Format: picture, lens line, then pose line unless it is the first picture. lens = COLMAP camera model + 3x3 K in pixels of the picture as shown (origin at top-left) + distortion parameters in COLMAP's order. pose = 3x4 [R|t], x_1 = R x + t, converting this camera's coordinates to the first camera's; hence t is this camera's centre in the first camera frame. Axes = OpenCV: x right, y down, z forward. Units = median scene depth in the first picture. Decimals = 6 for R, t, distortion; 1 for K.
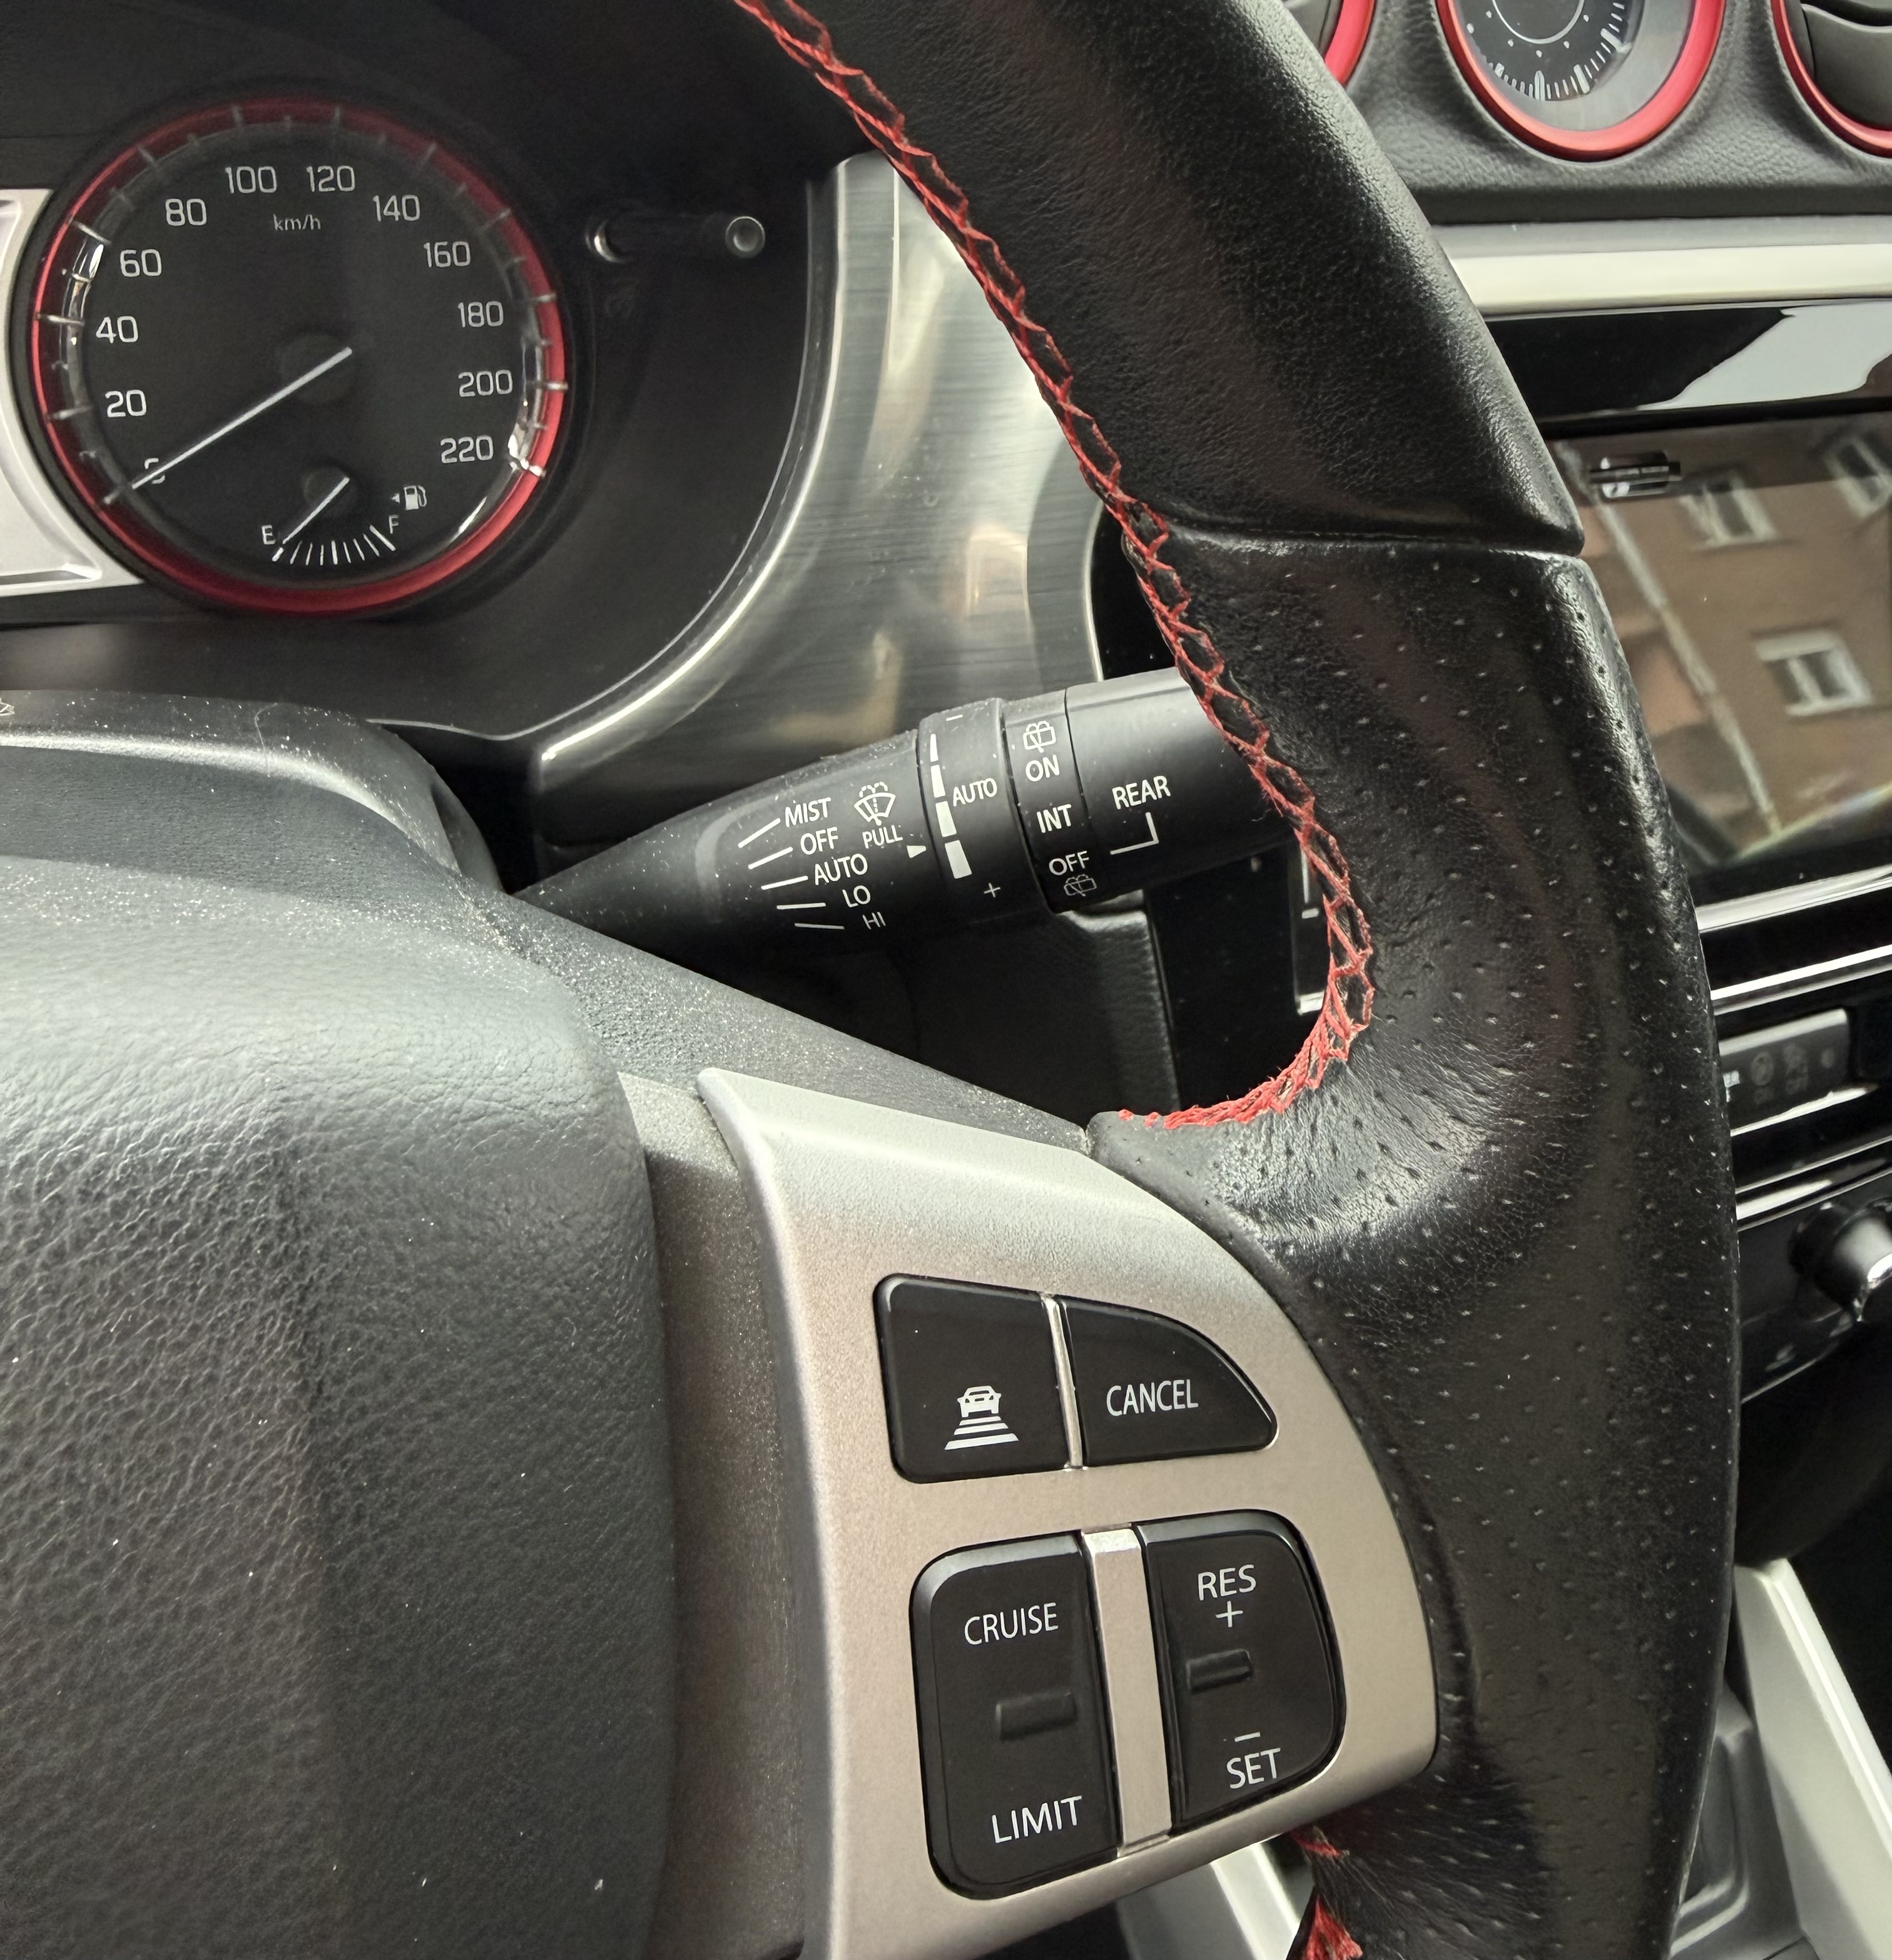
lens RADIAL K [[1848.7, 0, 956.6], [0, 1848.7, 728.4], [0, 0, 1]] dist [0.001641, -0.017614]
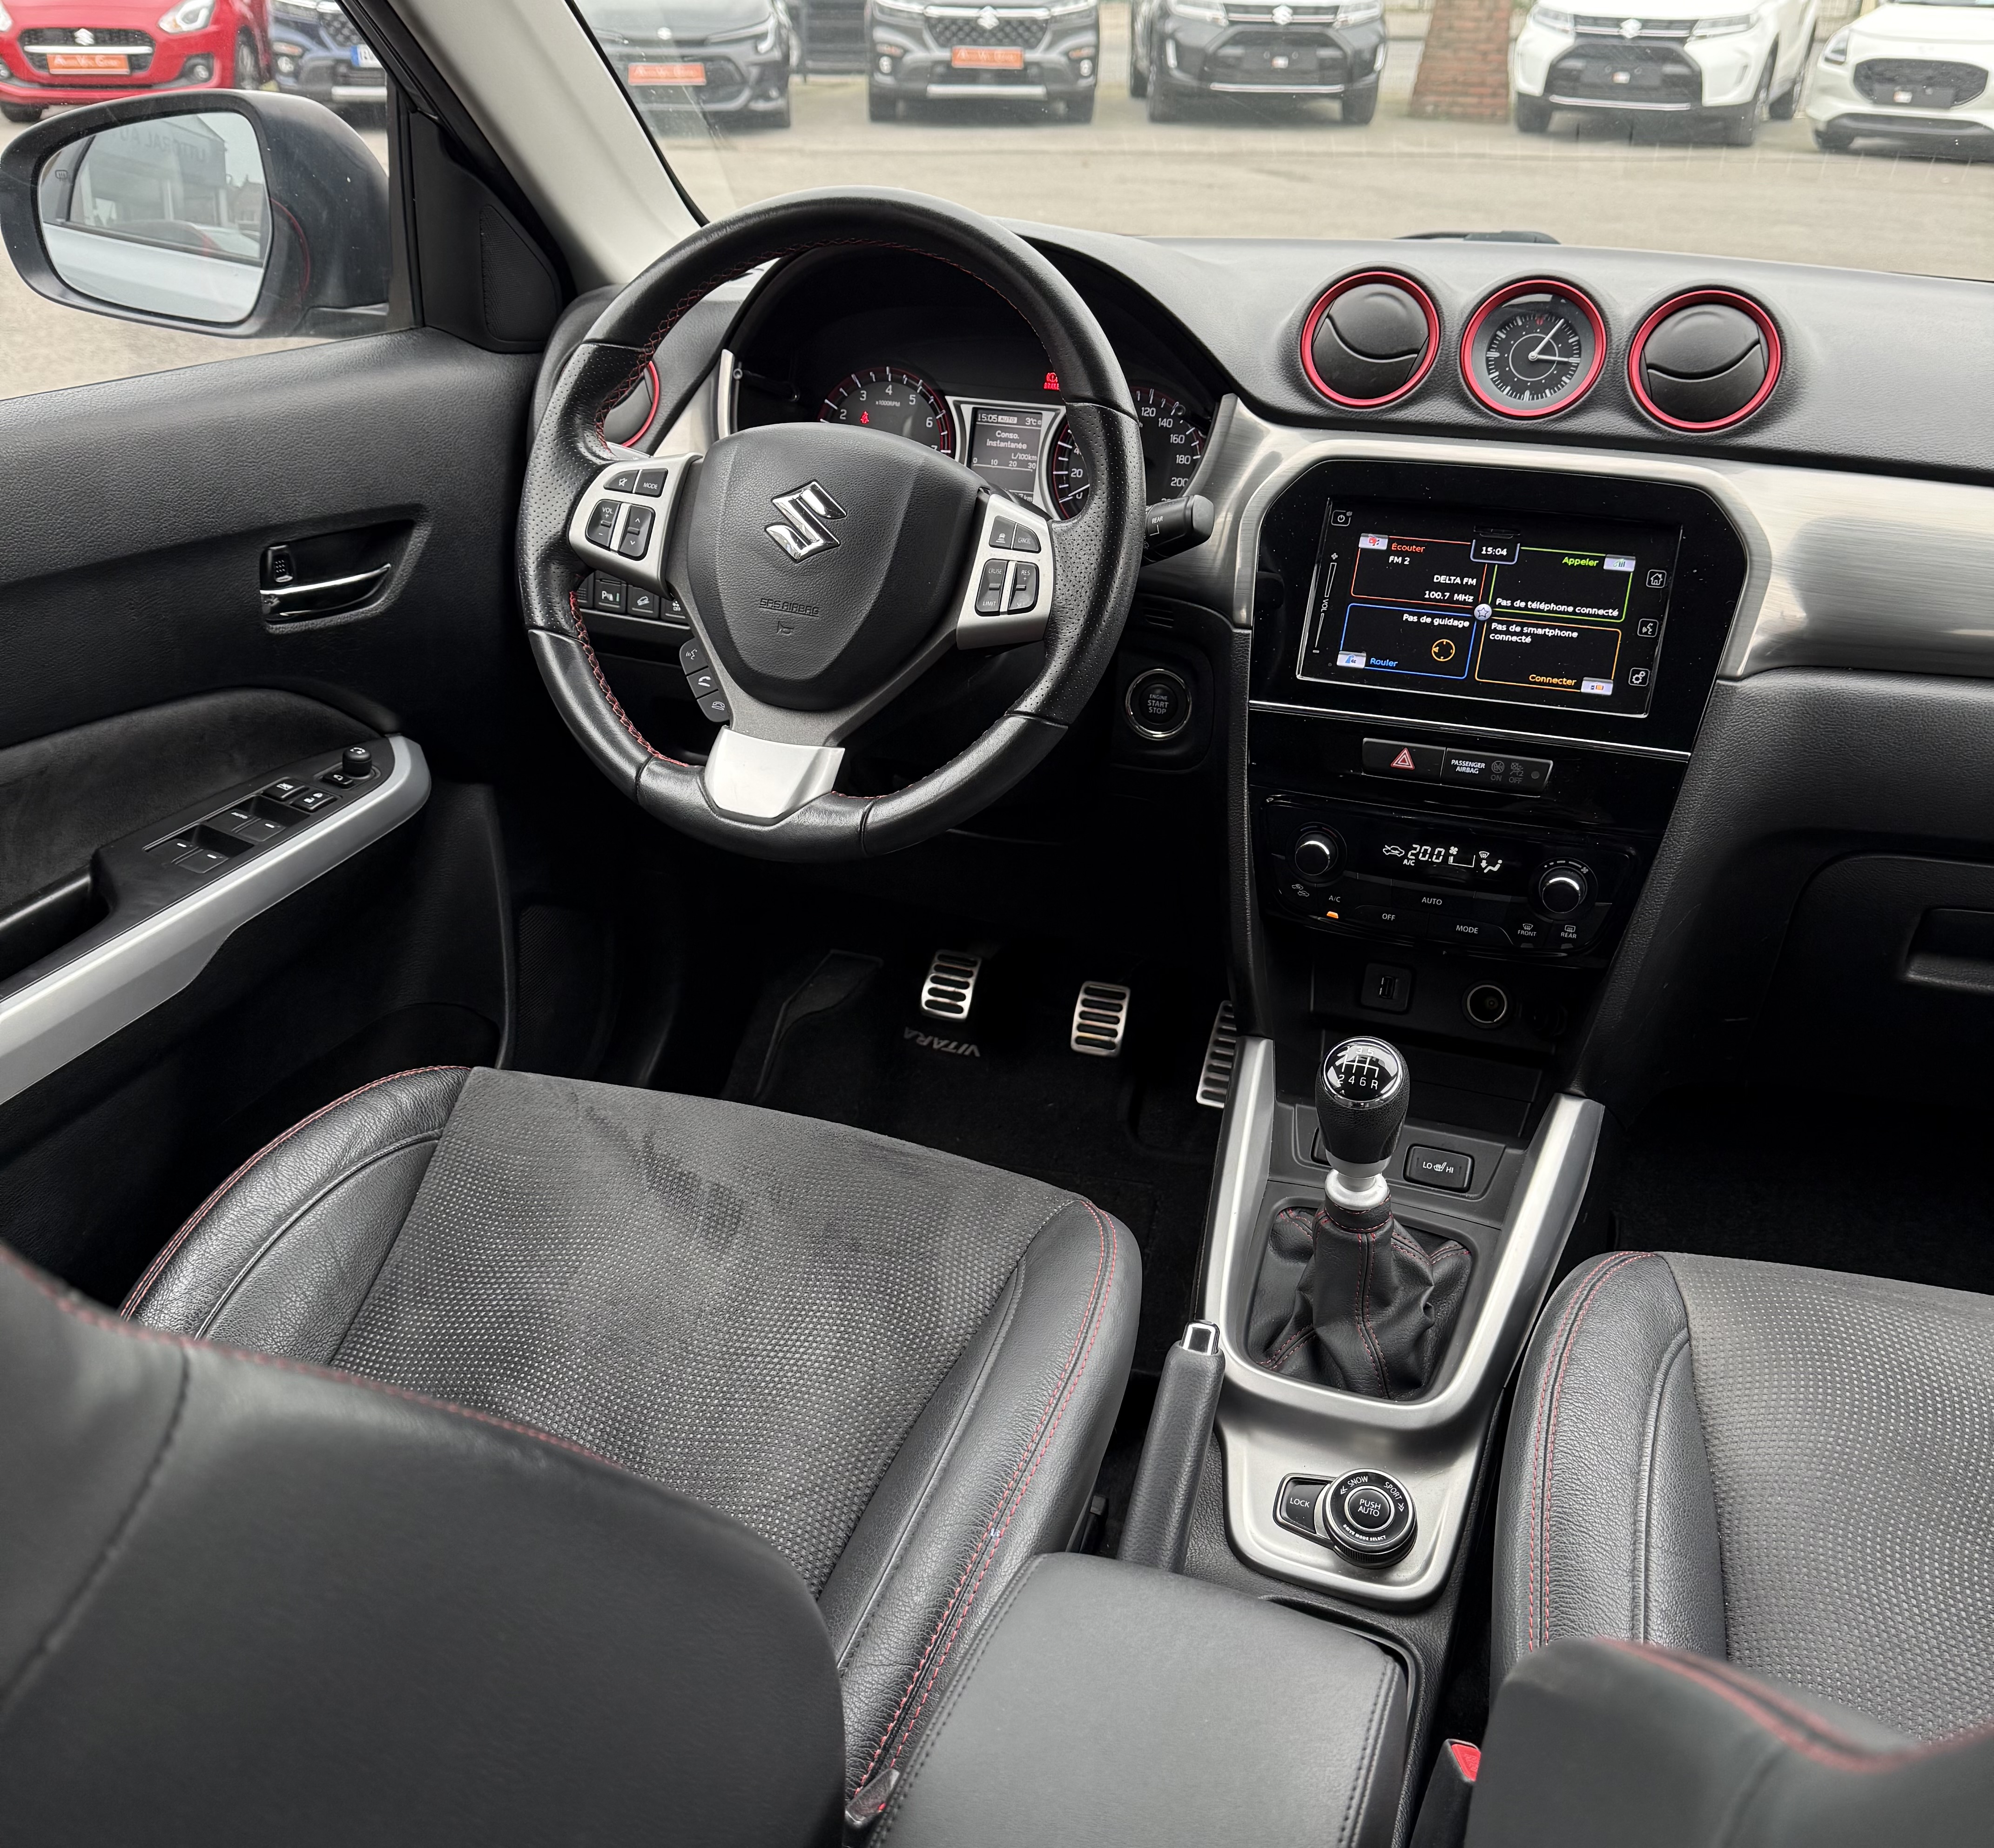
lens RADIAL K [[1835.6, 0, 997.0], [0, 1835.6, 924.0], [0, 0, 1]] dist [0.227747, -0.528327]
pose [[0.716255, 0.211950, -0.664872, 1.967346], [-0.315680, 0.948111, -0.037834, 0.818431], [0.622354, 0.236985, 0.745998, -1.497257]]
